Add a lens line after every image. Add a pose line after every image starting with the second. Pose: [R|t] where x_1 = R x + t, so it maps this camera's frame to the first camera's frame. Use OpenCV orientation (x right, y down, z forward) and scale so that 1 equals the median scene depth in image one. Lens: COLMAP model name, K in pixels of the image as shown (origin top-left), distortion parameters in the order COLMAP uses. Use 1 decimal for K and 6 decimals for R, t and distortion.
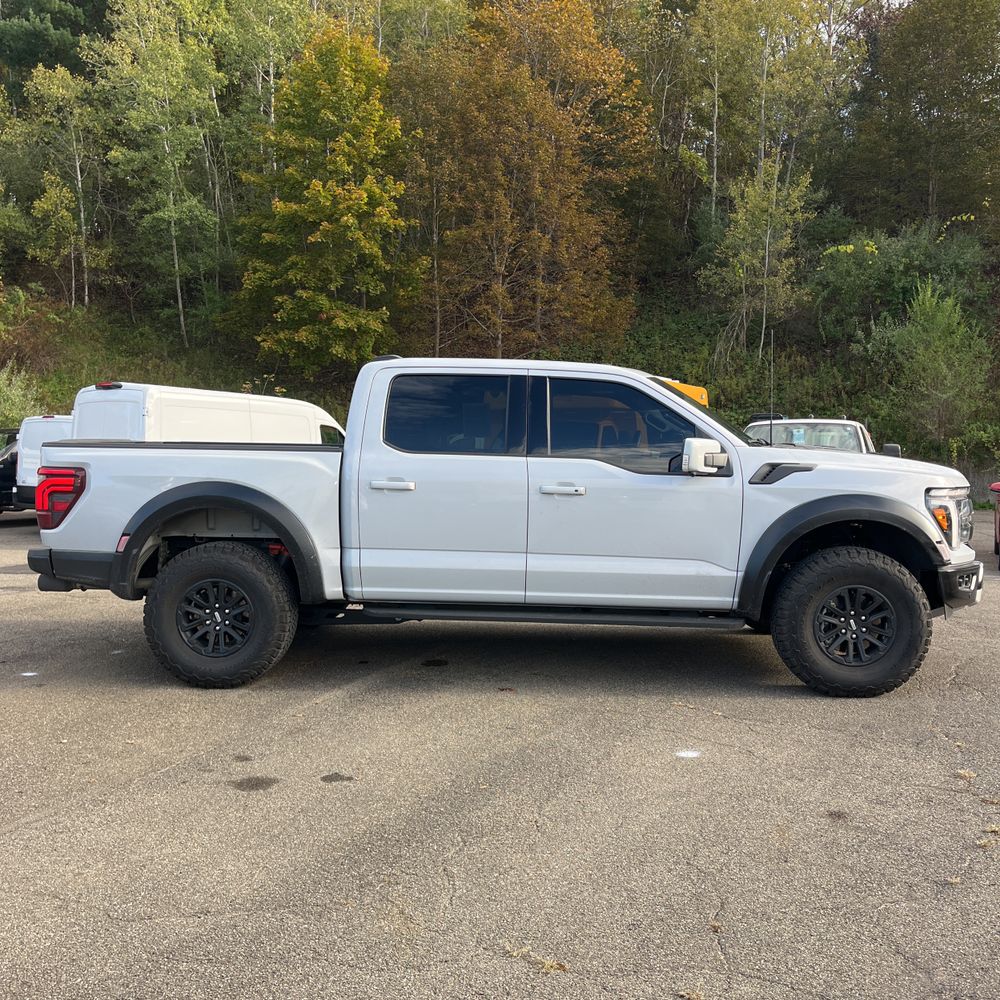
lens RADIAL K [[999.1, 0, 503.9], [0, 999.1, 501.9], [0, 0, 1]] dist [0.021912, 0.008862]
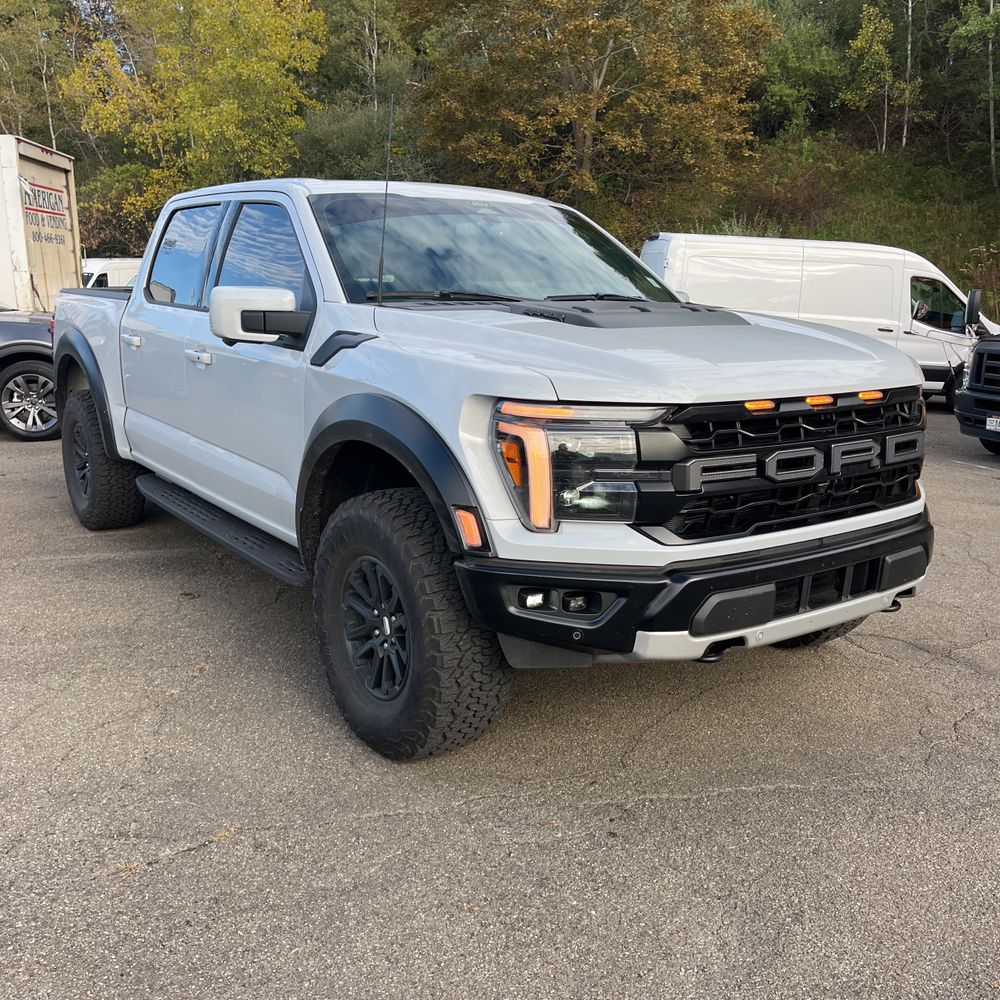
lens RADIAL K [[995.2, 0, 481.7], [0, 995.2, 499.8], [0, 0, 1]] dist [0.057173, -0.059056]
pose [[0.630156, 0.166955, -0.758307, 0.146405], [-0.060886, 0.984228, 0.166099, -0.008113], [0.774078, -0.058498, 0.630382, 0.126391]]
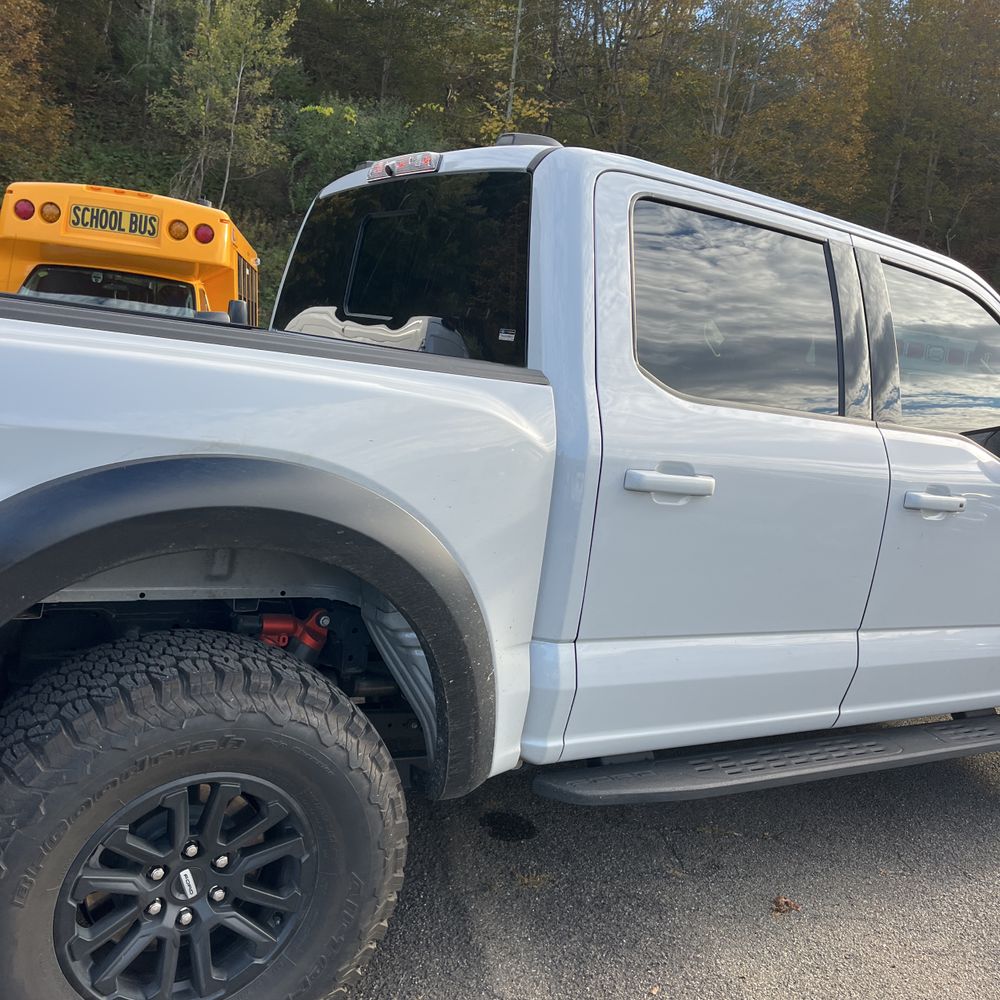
lens RADIAL K [[1006.0, 0, 493.8], [0, 1006.0, 503.2], [0, 0, 1]] dist [0.037560, -0.038411]
pose [[0.806794, 0.006244, 0.590799, -0.076297], [-0.083396, 0.991136, 0.103412, -0.008324], [-0.584917, -0.132702, 0.800164, 0.136311]]
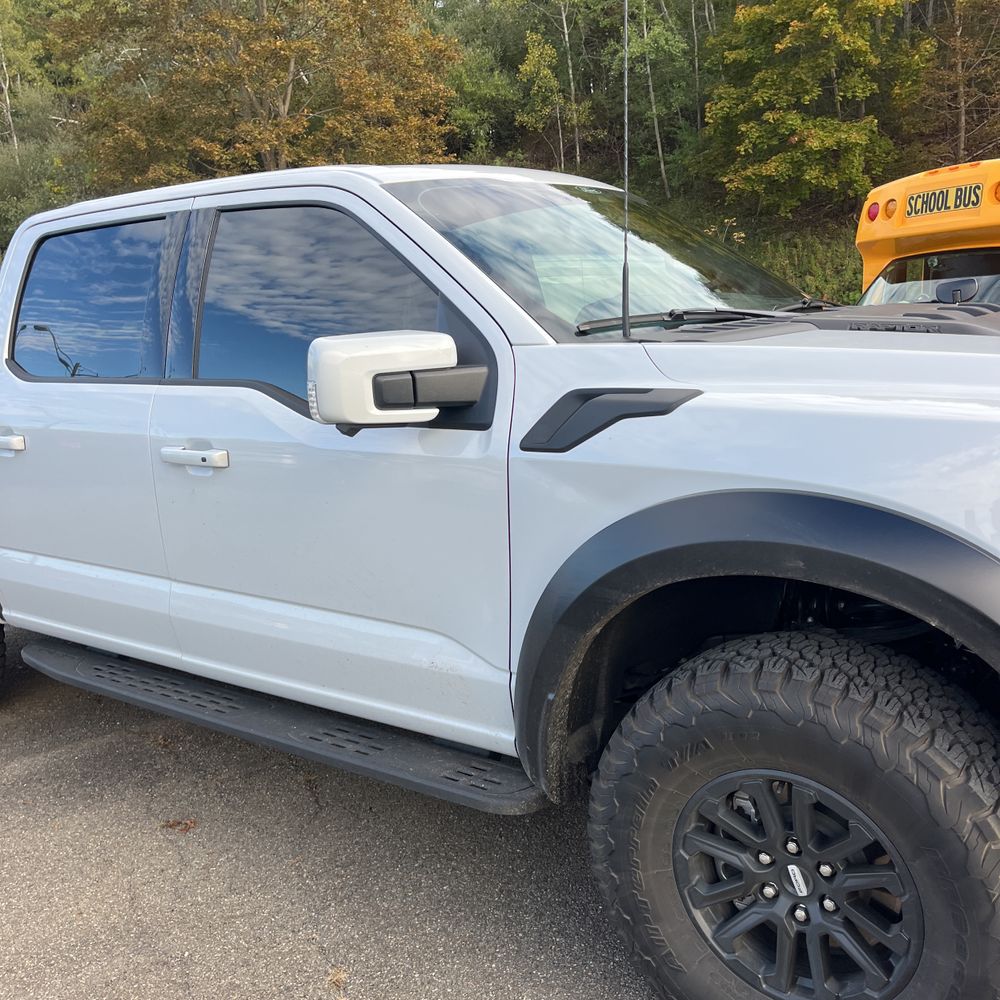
lens RADIAL K [[1006.0, 0, 493.8], [0, 1006.0, 503.2], [0, 0, 1]] dist [0.037560, -0.038411]
pose [[0.844164, 0.038487, -0.534702, 0.080137], [0.040230, 0.990059, 0.134776, -0.008976], [0.534573, -0.135284, 0.834224, 0.125647]]
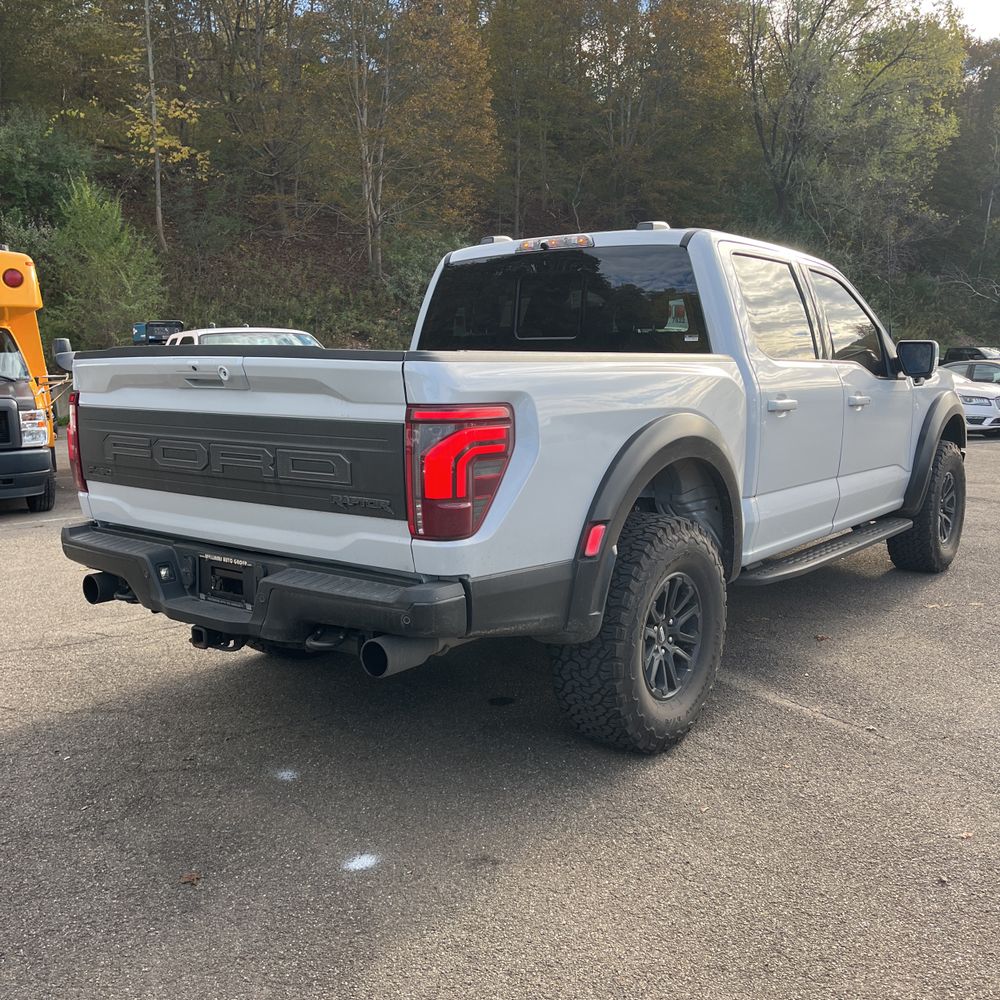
lens RADIAL K [[1016.6, 0, 495.1], [0, 1016.6, 520.3], [0, 0, 1]] dist [0.012213, 0.004520]
pose [[0.556260, -0.141910, 0.818802, -0.163049], [0.060790, 0.989620, 0.130217, -0.008182], [-0.828782, -0.022660, 0.559113, 0.142010]]
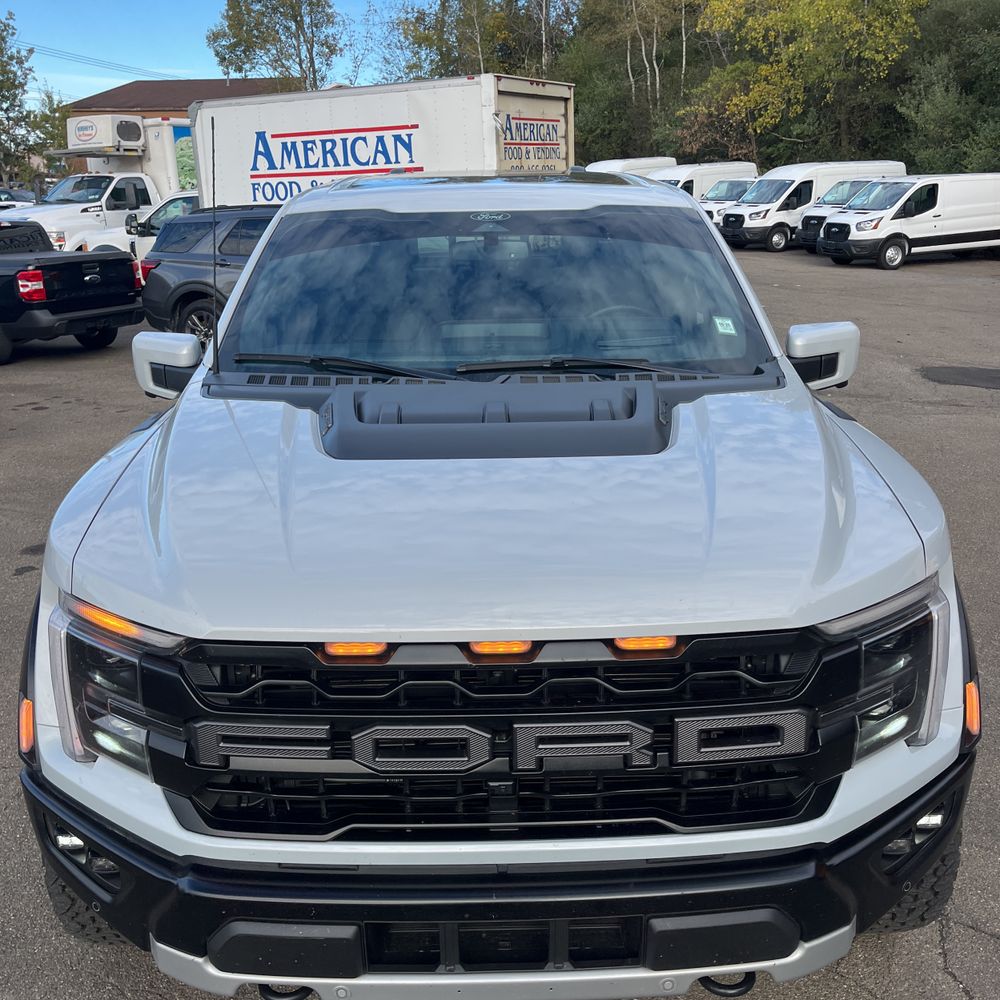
lens RADIAL K [[992.7, 0, 507.9], [0, 992.7, 495.4], [0, 0, 1]] dist [0.064017, -0.081436]
pose [[0.092810, 0.299682, -0.949514, 0.143589], [-0.052850, 0.953768, 0.295859, -0.028381], [0.994280, 0.022724, 0.104357, 0.206248]]
